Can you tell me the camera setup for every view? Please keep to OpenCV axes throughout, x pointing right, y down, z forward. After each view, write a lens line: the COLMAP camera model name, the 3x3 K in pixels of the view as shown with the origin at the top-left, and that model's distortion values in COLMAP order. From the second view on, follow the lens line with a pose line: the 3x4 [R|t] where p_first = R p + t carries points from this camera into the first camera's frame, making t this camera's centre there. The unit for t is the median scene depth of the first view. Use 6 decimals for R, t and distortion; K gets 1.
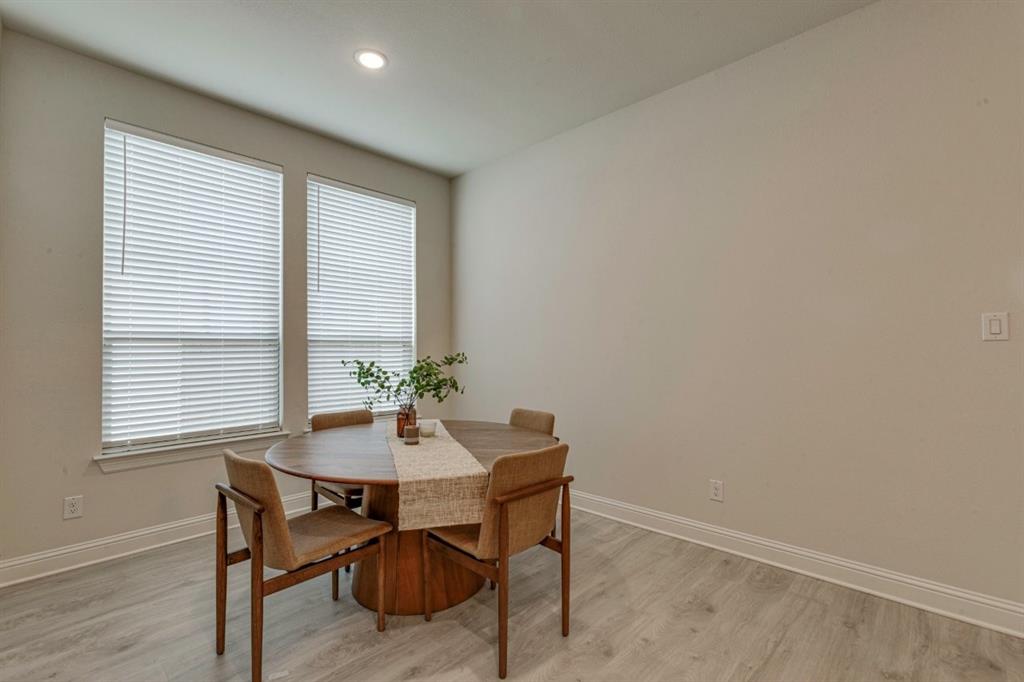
lens RADIAL K [[470.0, 0, 516.8], [0, 470.0, 330.9], [0, 0, 1]] dist [-0.006476, 0.000392]
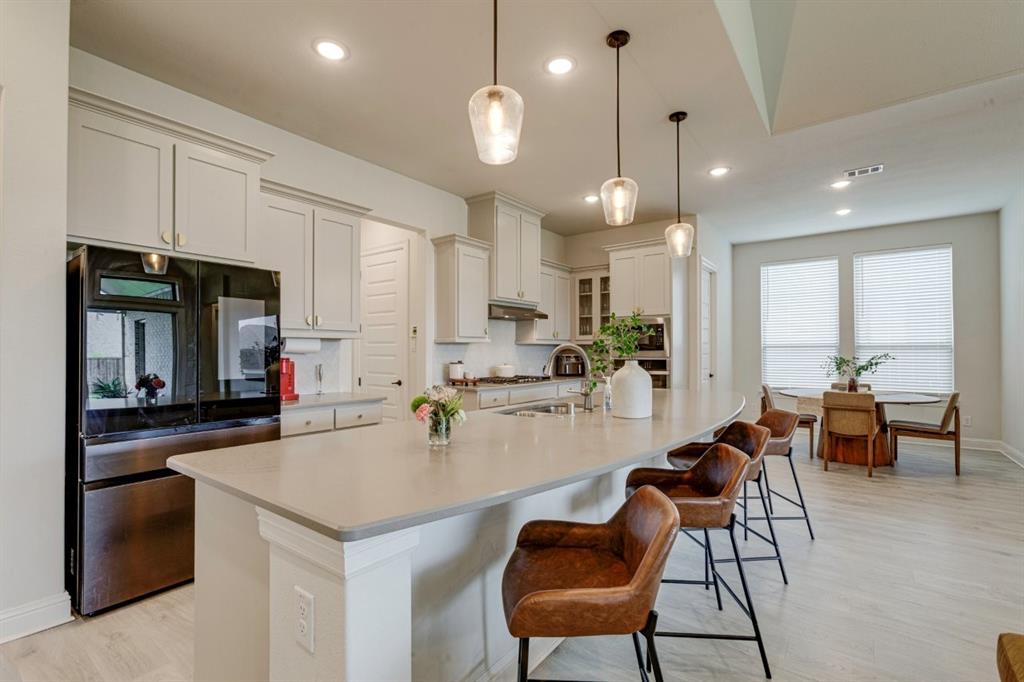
lens RADIAL K [[470.0, 0, 510.4], [0, 470.0, 345.7], [0, 0, 1]] dist [-0.006476, 0.000392]
pose [[0.059926, -0.013749, -0.998108, 1.386186], [0.032922, 0.999388, -0.011790, -0.004613], [0.997660, -0.032154, 0.060342, -0.488123]]
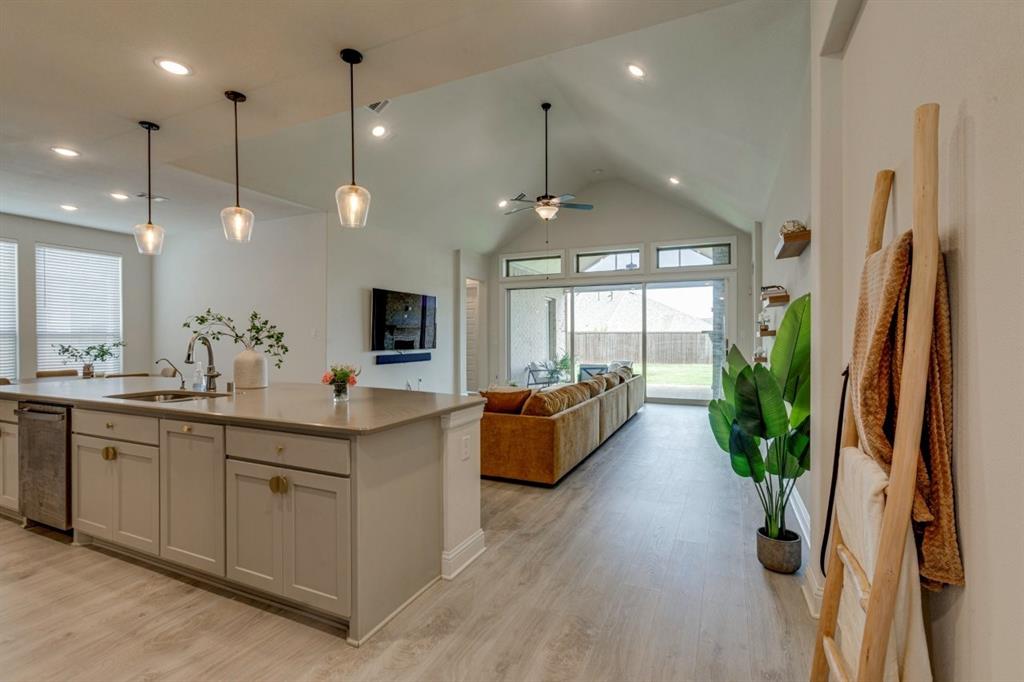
lens RADIAL K [[457.5, 0, 517.0], [0, 457.5, 336.8], [0, 0, 1]] dist [-0.003636, 0.000149]
pose [[0.961838, -0.001429, 0.273617, 0.947066], [-0.006641, 0.999570, 0.028565, -0.036458], [-0.273540, -0.029292, 0.961415, -1.338943]]
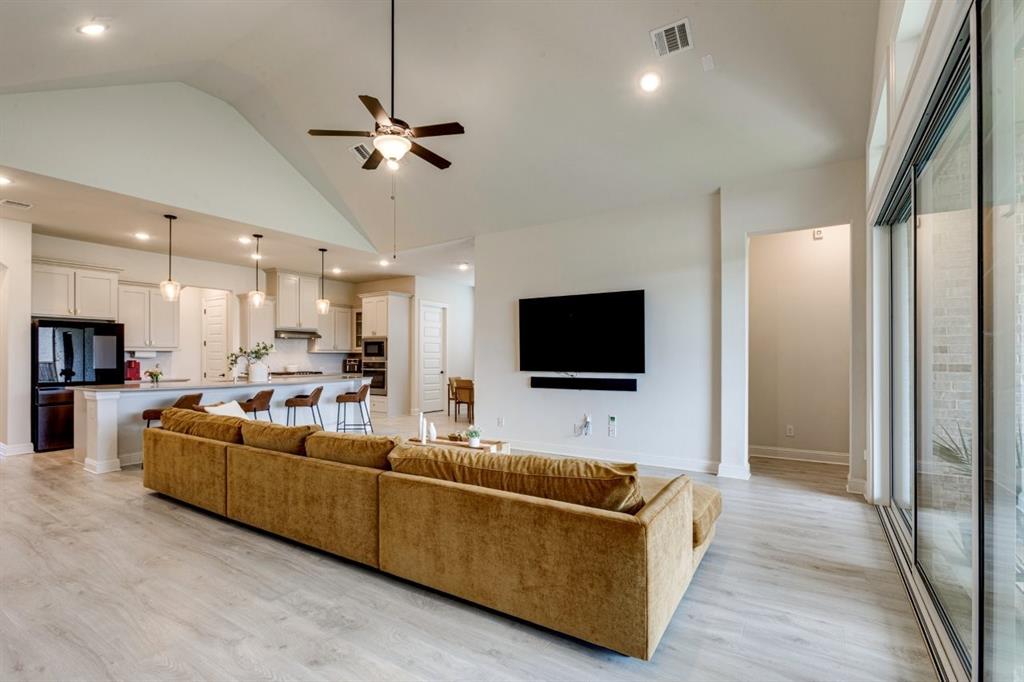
lens RADIAL K [[470.0, 0, 508.1], [0, 470.0, 356.6], [0, 0, 1]] dist [-0.006476, 0.000392]
pose [[0.138343, -0.002061, -0.990382, 2.697133], [0.032319, 0.999475, 0.002435, 0.025752], [0.989857, -0.032345, 0.138337, 0.477707]]
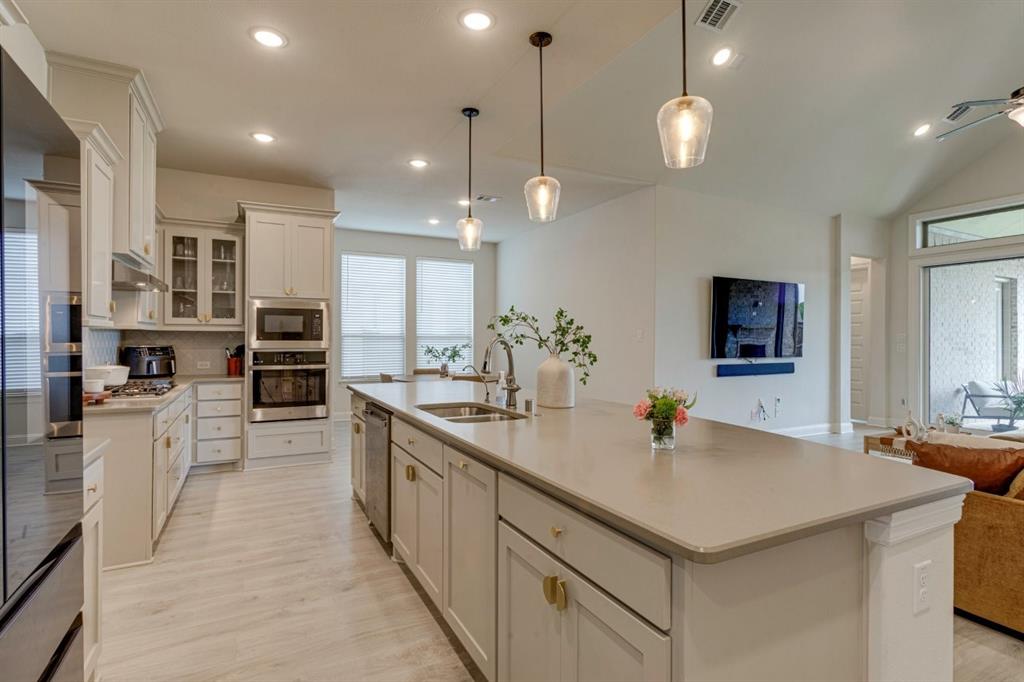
lens RADIAL K [[514.3, 0, 529.1], [0, 514.3, 339.2], [0, 0, 1]] dist [-0.009101, 0.002554]
pose [[0.932486, 0.003256, -0.361192, 0.935132], [0.007574, 0.999563, 0.028565, -0.032342], [0.361127, -0.029372, 0.932054, -1.068451]]
